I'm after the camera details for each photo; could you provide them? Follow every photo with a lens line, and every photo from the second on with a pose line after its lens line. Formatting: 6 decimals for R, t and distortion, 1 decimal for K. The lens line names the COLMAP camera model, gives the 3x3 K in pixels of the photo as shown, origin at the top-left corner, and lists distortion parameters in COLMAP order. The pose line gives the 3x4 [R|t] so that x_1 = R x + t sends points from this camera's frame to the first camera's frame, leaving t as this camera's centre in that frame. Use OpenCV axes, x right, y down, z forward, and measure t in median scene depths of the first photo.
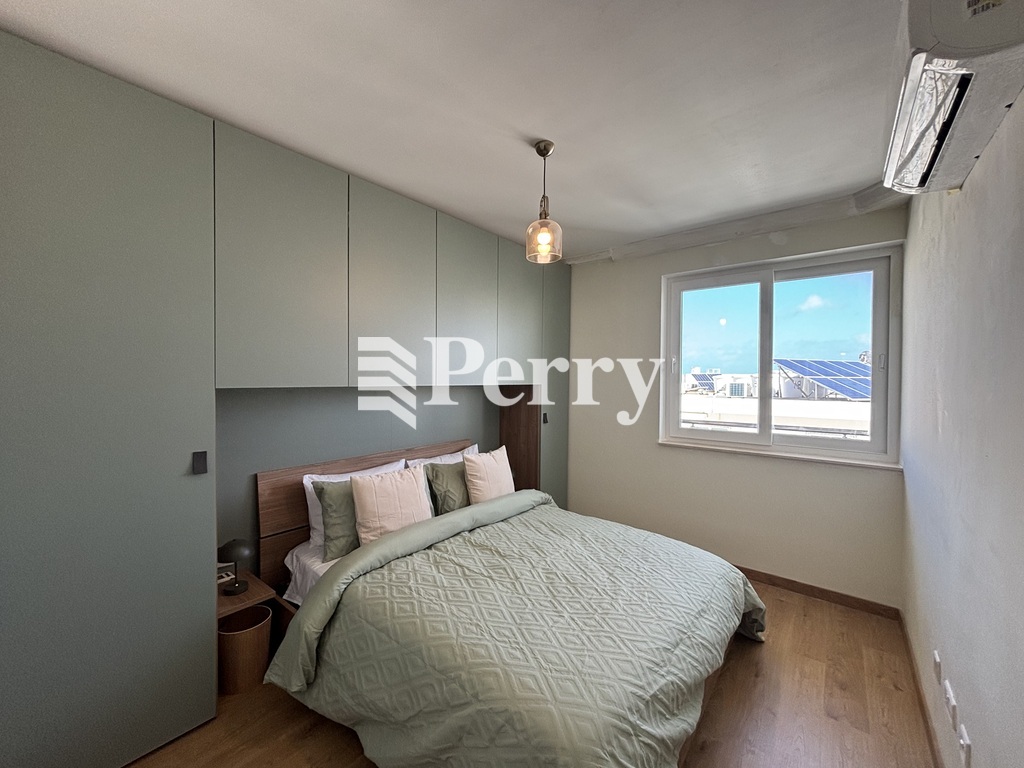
lens RADIAL K [[410.5, 0, 512.0], [0, 410.5, 384.0], [0, 0, 1]] dist [0.001221, 0.000424]
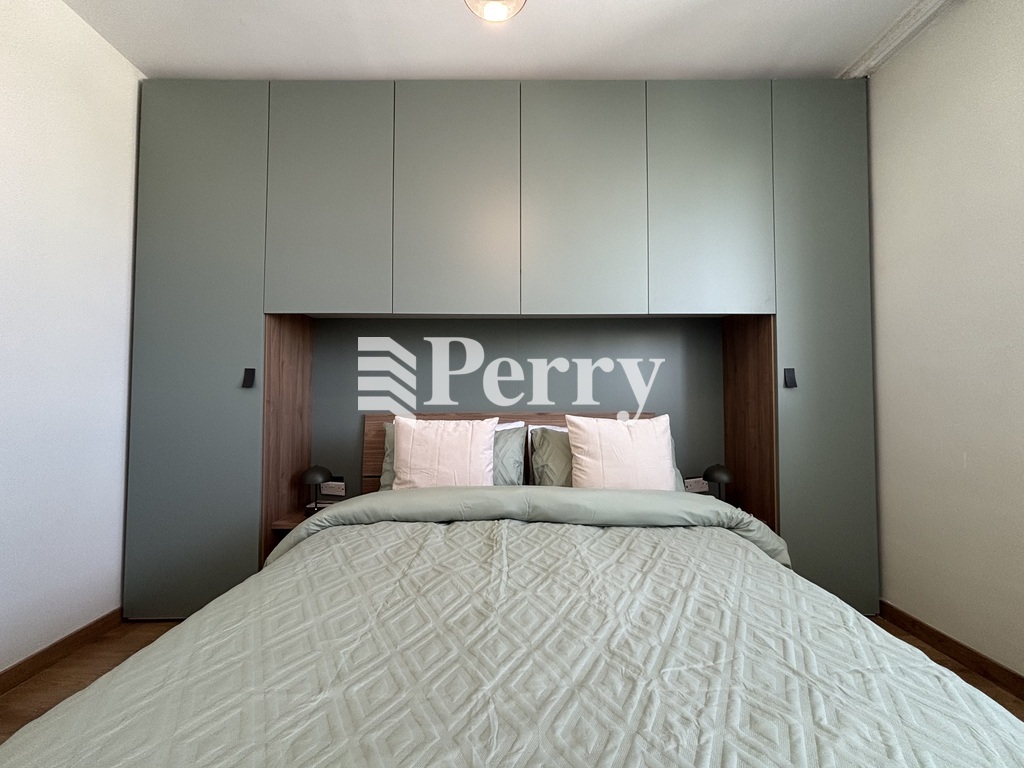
lens RADIAL K [[407.6, 0, 512.0], [0, 407.6, 384.0], [0, 0, 1]] dist [0.003639, 0.000322]
pose [[0.626149, -0.037483, -0.778802, 0.357654], [-0.006507, 0.998558, -0.053292, 0.162585], [0.779676, 0.038436, 0.625002, 0.530194]]
